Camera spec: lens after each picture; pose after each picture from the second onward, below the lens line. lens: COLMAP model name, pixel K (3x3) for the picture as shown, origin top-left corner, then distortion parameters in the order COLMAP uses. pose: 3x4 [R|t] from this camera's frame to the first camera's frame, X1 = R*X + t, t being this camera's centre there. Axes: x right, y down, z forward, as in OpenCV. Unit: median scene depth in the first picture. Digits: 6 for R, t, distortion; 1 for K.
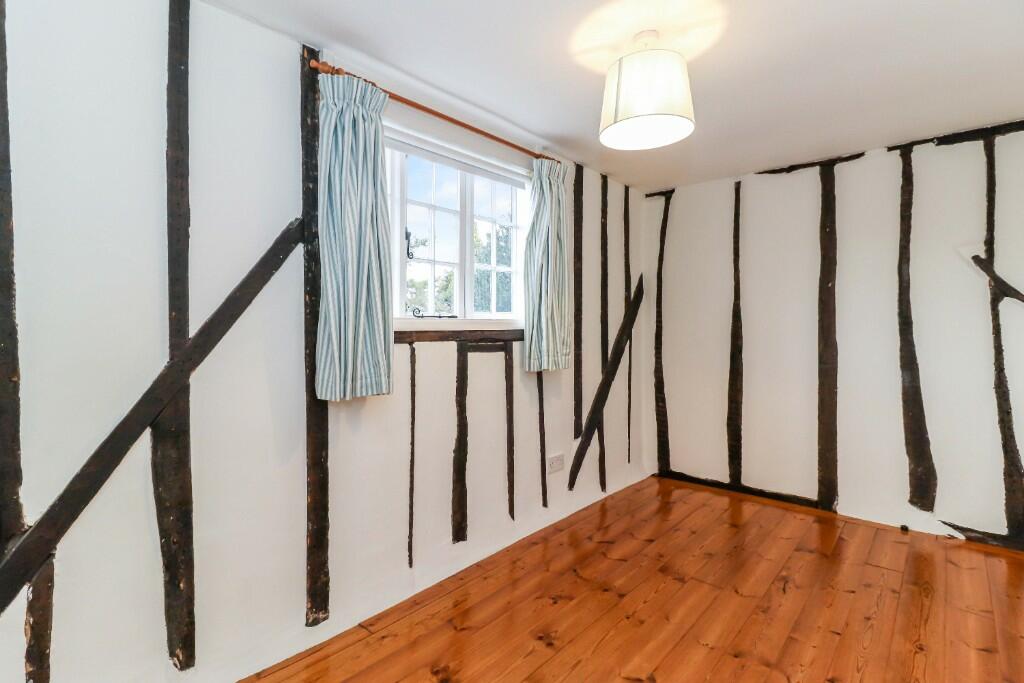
lens RADIAL K [[472.6, 0, 513.8], [0, 472.6, 330.7], [0, 0, 1]] dist [0.005460, -0.005040]
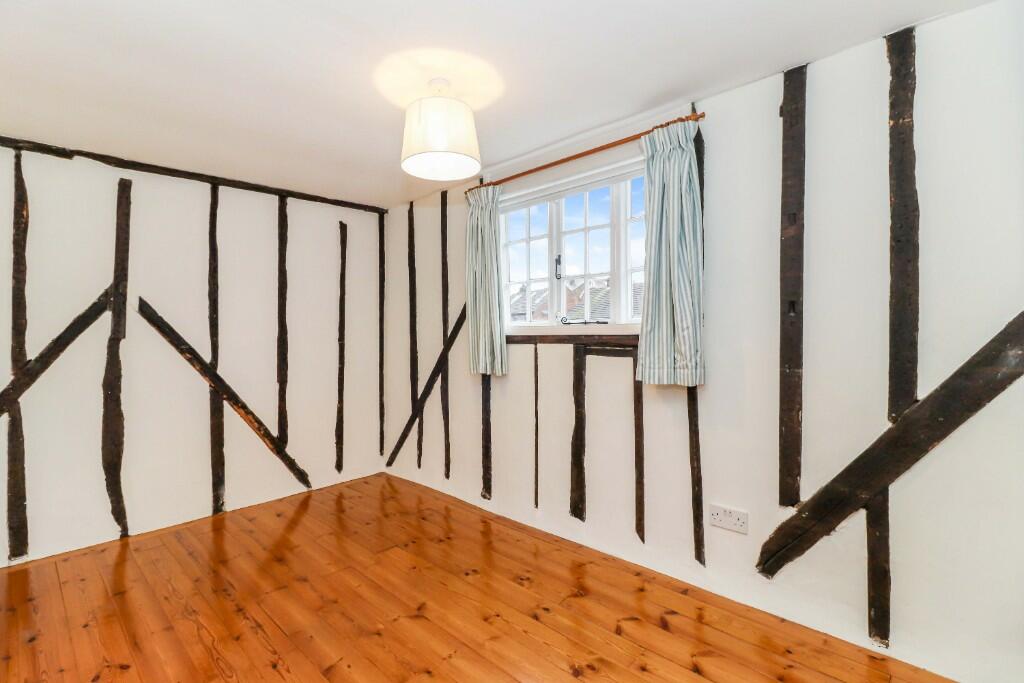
lens RADIAL K [[472.6, 0, 513.8], [0, 472.6, 338.0], [0, 0, 1]] dist [0.005460, -0.005040]
pose [[-0.015069, 0.012980, -0.999802, 1.033135], [-0.001165, 0.999915, 0.012999, -0.008050], [0.999886, 0.001361, -0.015053, 0.860236]]
